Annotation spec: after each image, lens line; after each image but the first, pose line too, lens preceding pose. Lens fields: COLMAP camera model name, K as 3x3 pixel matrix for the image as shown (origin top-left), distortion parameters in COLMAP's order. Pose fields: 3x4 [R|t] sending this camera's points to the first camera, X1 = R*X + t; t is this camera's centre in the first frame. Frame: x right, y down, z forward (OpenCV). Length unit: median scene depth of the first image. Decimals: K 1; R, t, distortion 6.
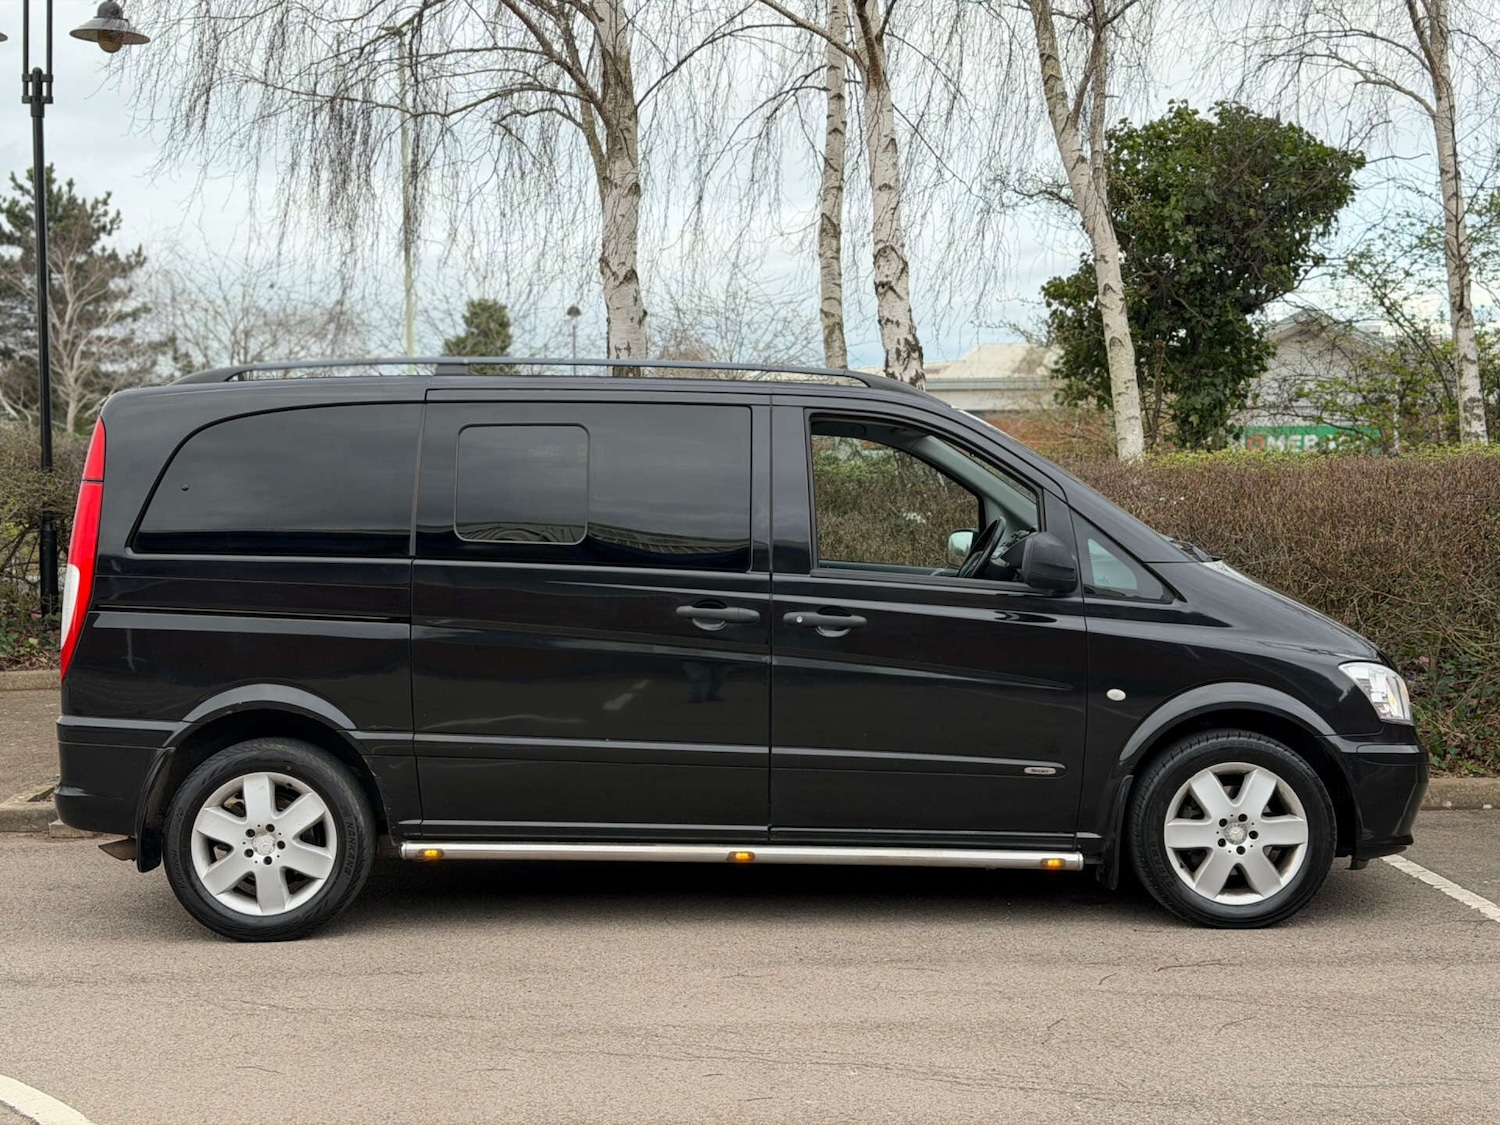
lens RADIAL K [[2019.2, 0, 734.4], [0, 2019.2, 570.4], [0, 0, 1]] dist [0.139233, -0.215521]
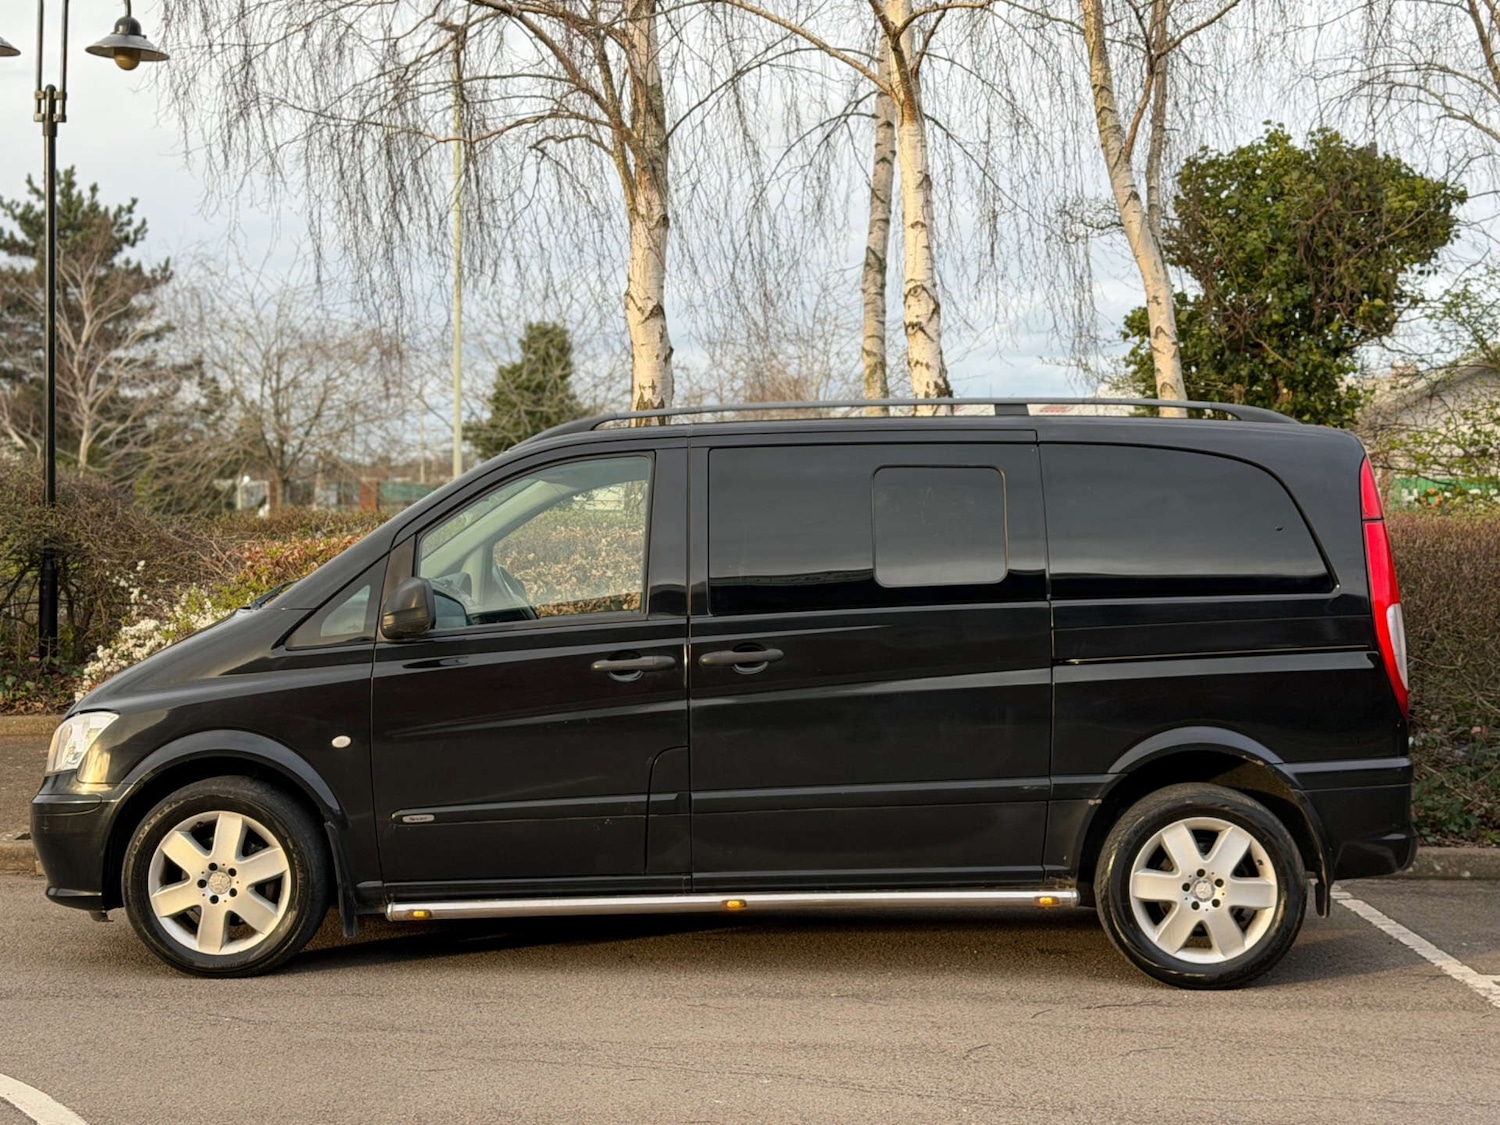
lens RADIAL K [[2344.5, 0, 750.0], [0, 2344.5, 562.5], [0, 0, 1]] dist [0.103380, 0.035640]
pose [[0.999074, 0.017458, -0.039321, 0.034205], [-0.018650, 0.999371, -0.030153, 0.004762], [0.038770, 0.030858, 0.998772, -0.088175]]
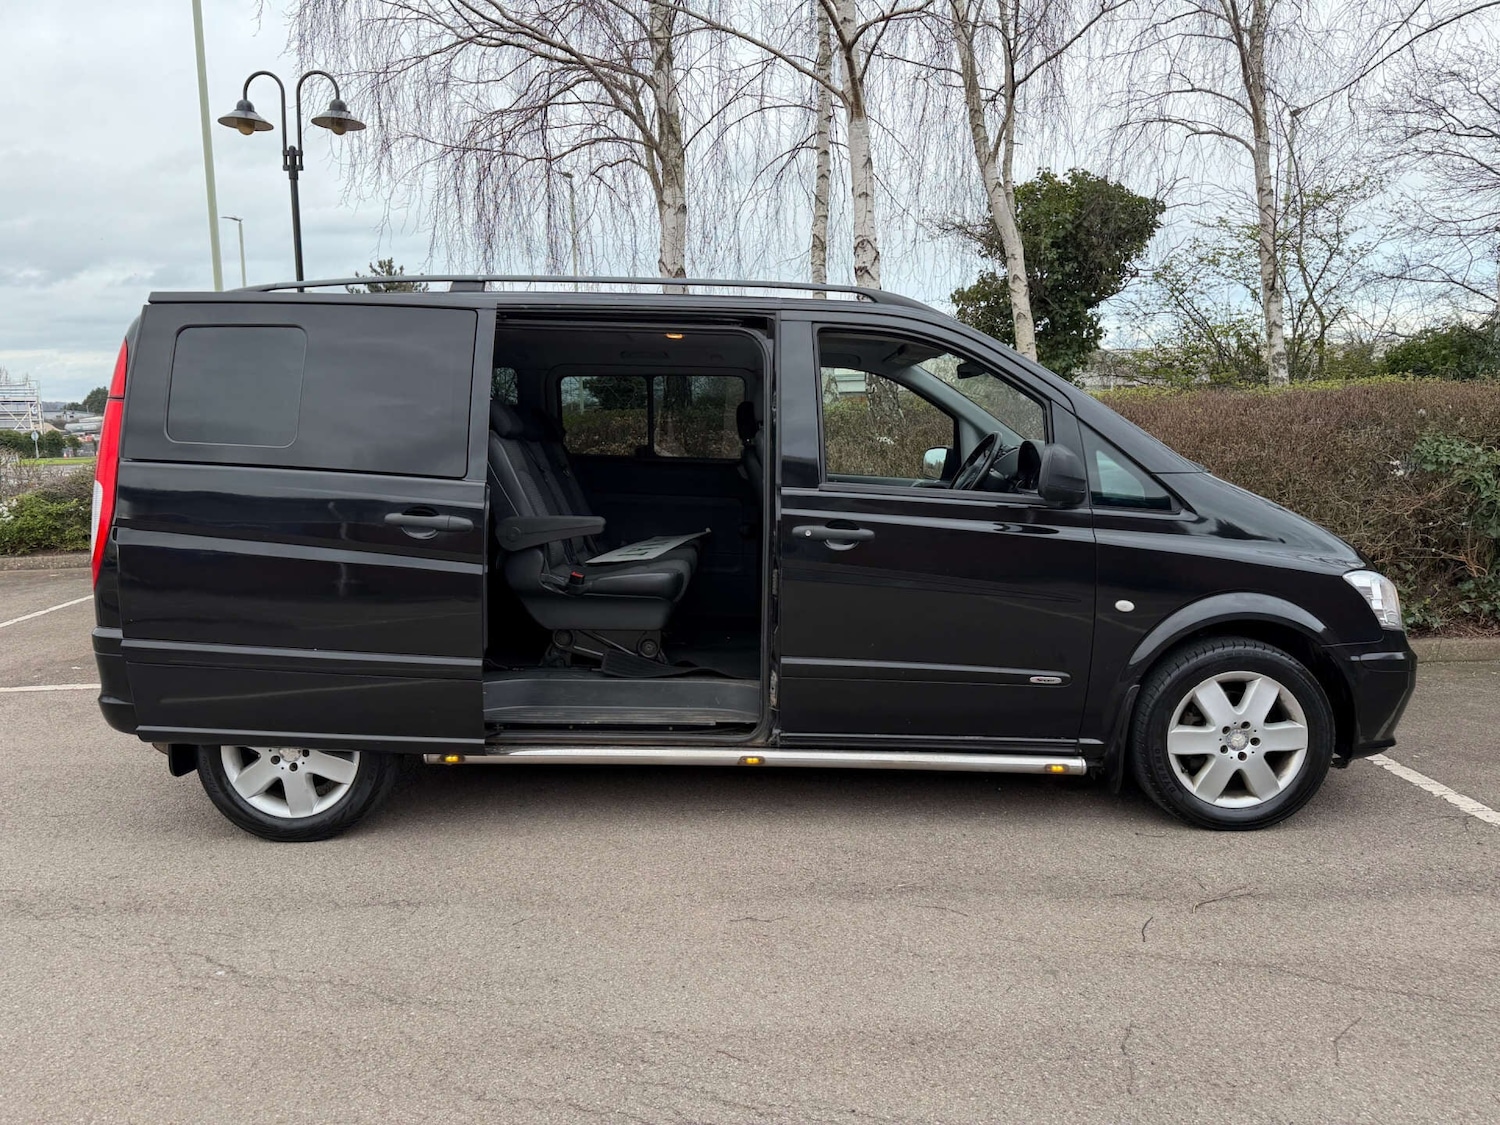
lens RADIAL K [[1023.8, 0, 736.8], [0, 1023.8, 564.4], [0, 0, 1]] dist [0.013818, -0.002167]
pose [[0.999746, -0.002863, -0.022367, 0.003704], [0.004785, 0.996251, 0.086382, -0.001916], [0.022036, -0.086467, 0.996011, 0.238937]]
